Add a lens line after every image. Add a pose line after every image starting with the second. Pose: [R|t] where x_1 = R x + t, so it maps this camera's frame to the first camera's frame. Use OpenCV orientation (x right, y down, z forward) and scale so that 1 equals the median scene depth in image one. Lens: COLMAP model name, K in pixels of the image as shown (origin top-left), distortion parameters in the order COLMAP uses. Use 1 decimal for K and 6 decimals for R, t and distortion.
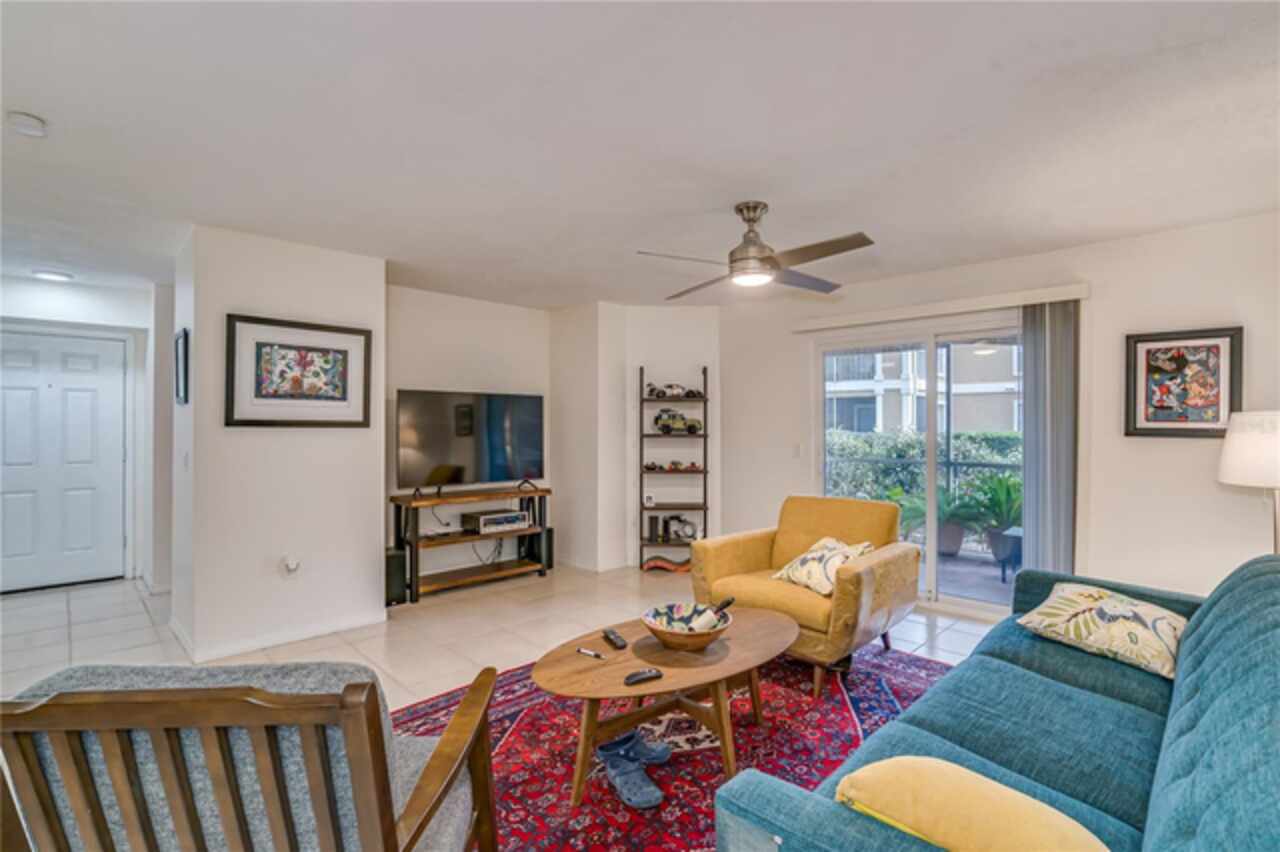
lens RADIAL K [[594.4, 0, 647.6], [0, 594.4, 425.0], [0, 0, 1]] dist [-0.018240, 0.001764]
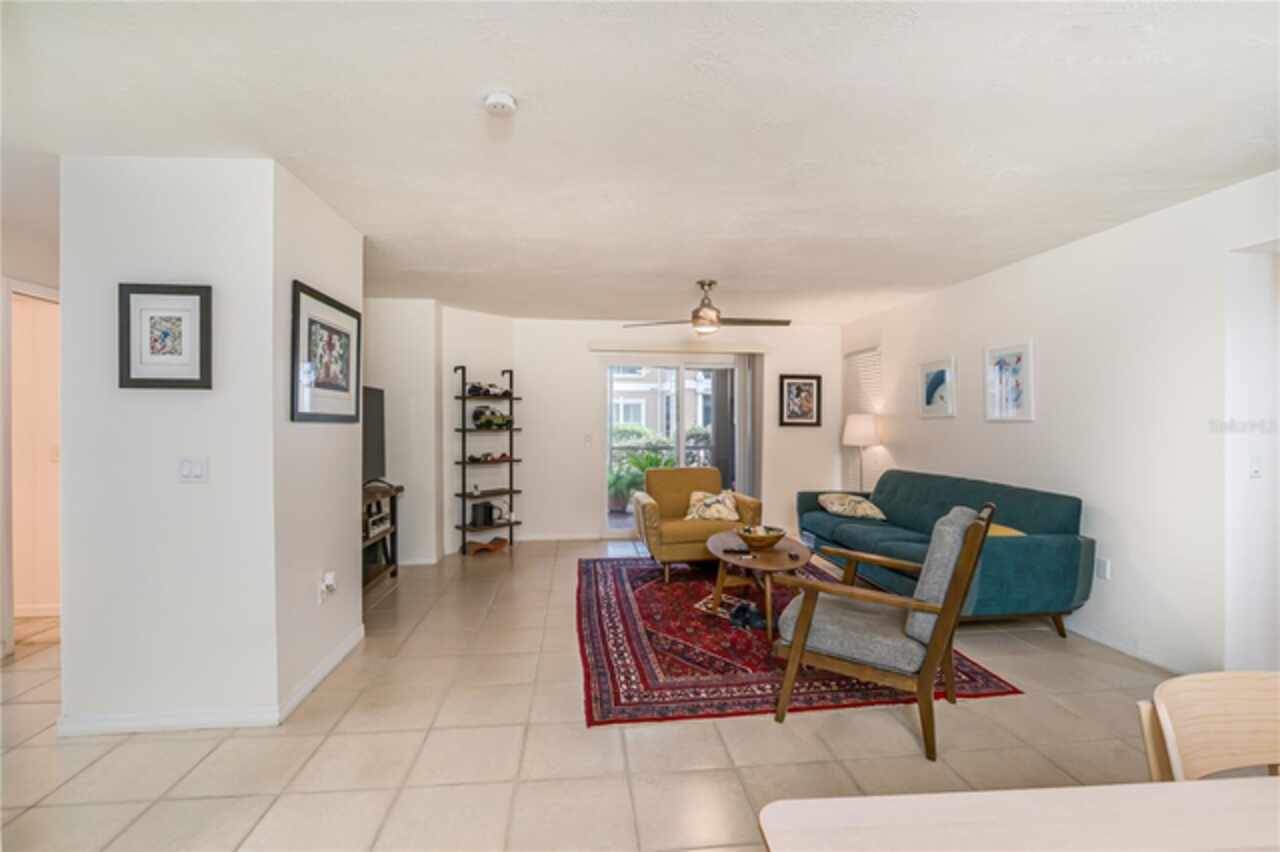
lens RADIAL K [[594.4, 0, 644.6], [0, 594.4, 421.4], [0, 0, 1]] dist [-0.018240, 0.001764]
pose [[0.621069, 0.000375, 0.783756, -0.944251], [-0.000795, 1.000000, 0.000151, 0.002686], [-0.783755, -0.000717, 0.621069, 0.114782]]
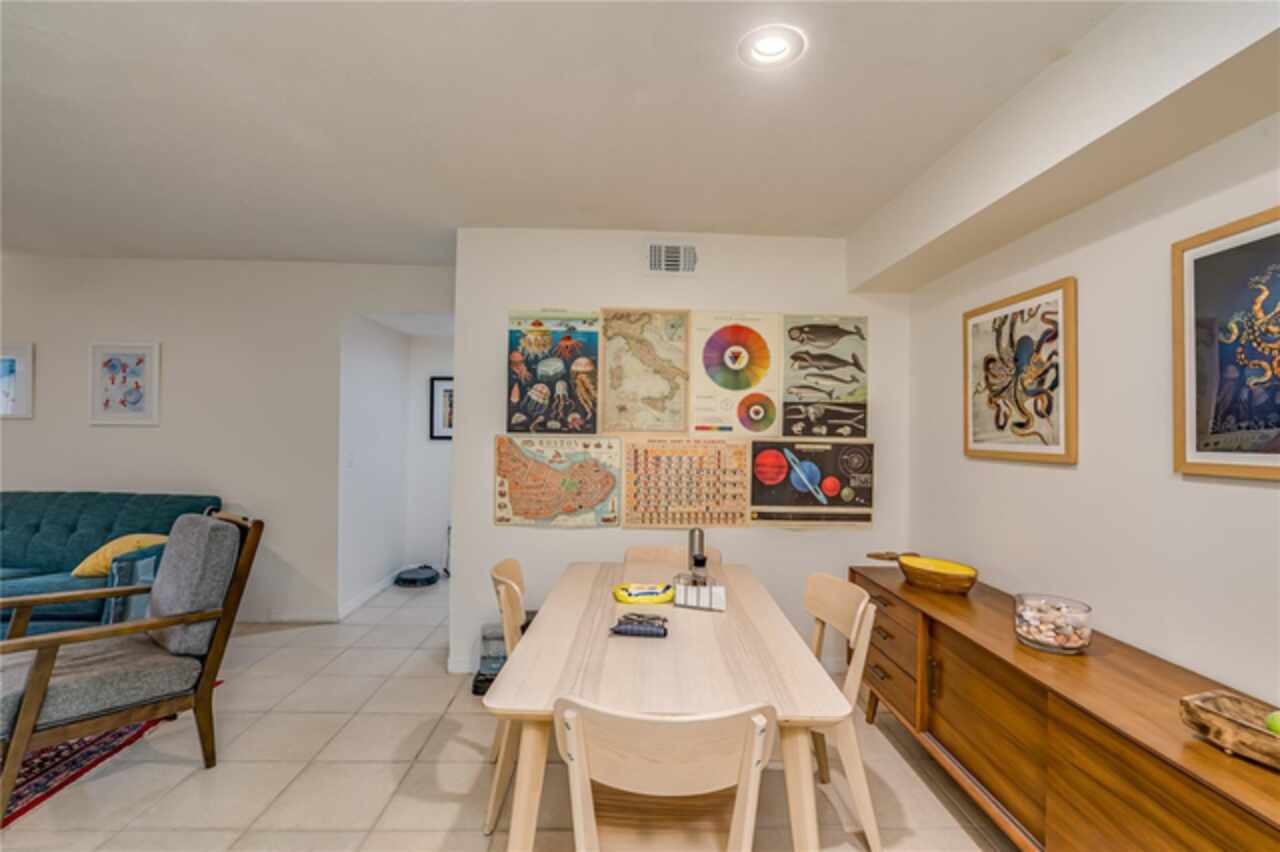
lens RADIAL K [[594.4, 0, 644.6], [0, 594.4, 422.6], [0, 0, 1]] dist [-0.018240, 0.001764]
pose [[-0.732084, -0.000548, 0.681214, -1.022424], [-0.012371, 0.999845, -0.012491, -0.001019], [-0.681102, -0.017572, -0.731977, 0.406827]]
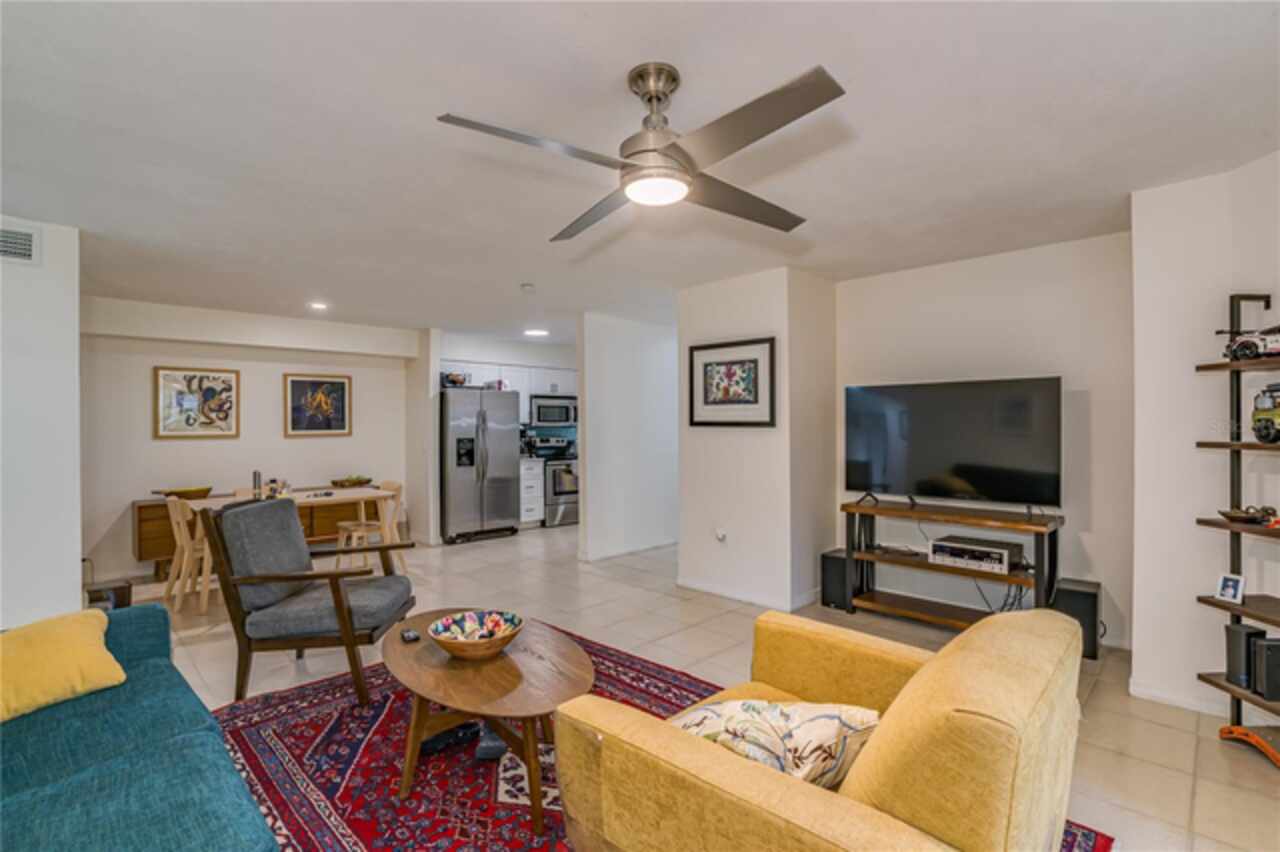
lens RADIAL K [[594.4, 0, 644.1], [0, 594.4, 428.5], [0, 0, 1]] dist [-0.018240, 0.001764]
pose [[0.008072, 0.005518, -0.999952, 0.642554], [0.005184, 0.999971, 0.005560, -0.000406], [0.999954, -0.005229, 0.008043, 0.790195]]
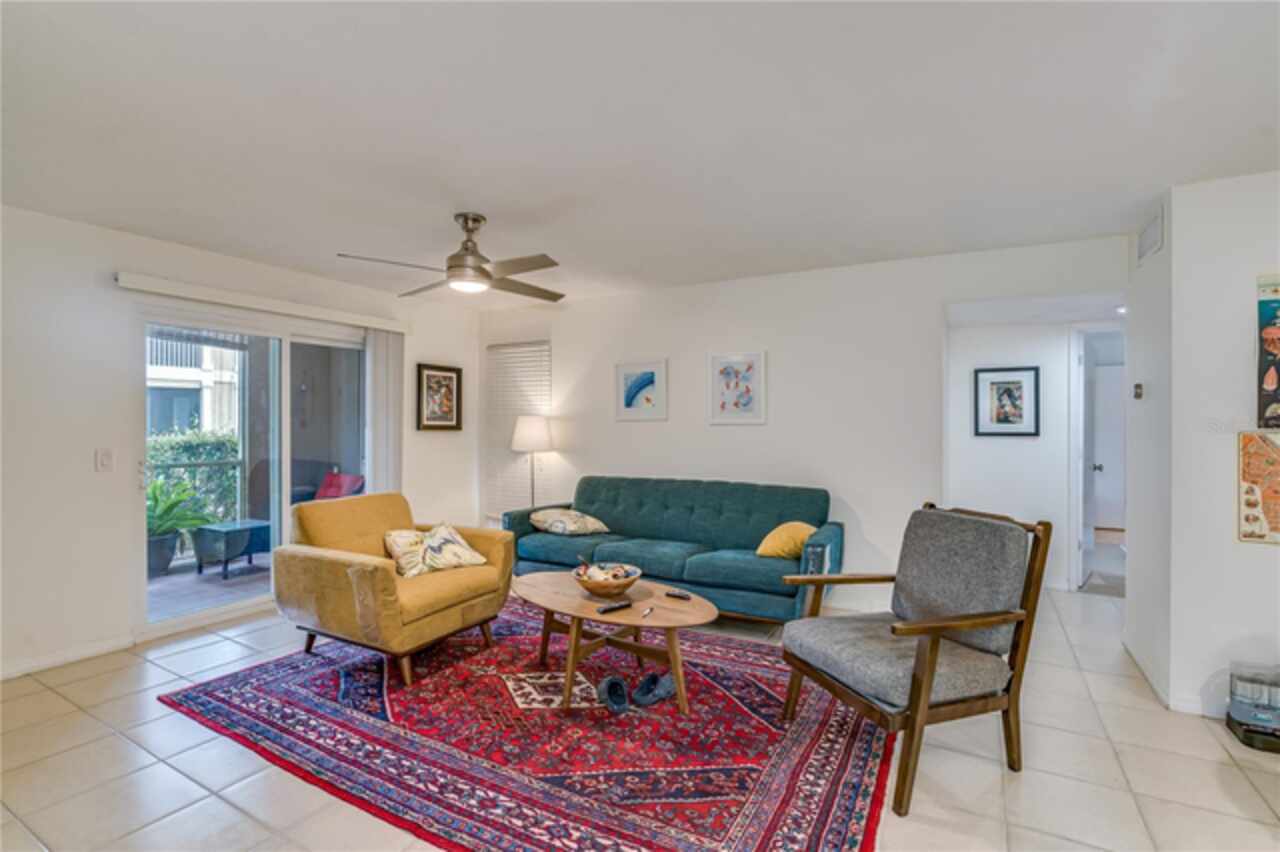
lens RADIAL K [[594.4, 0, 643.0], [0, 594.4, 423.4], [0, 0, 1]] dist [-0.018240, 0.001764]
pose [[-0.269136, -0.000724, 0.963102, -0.750957], [-0.001204, 0.999999, 0.000416, 0.000256], [-0.963102, -0.001048, -0.269136, 0.794472]]
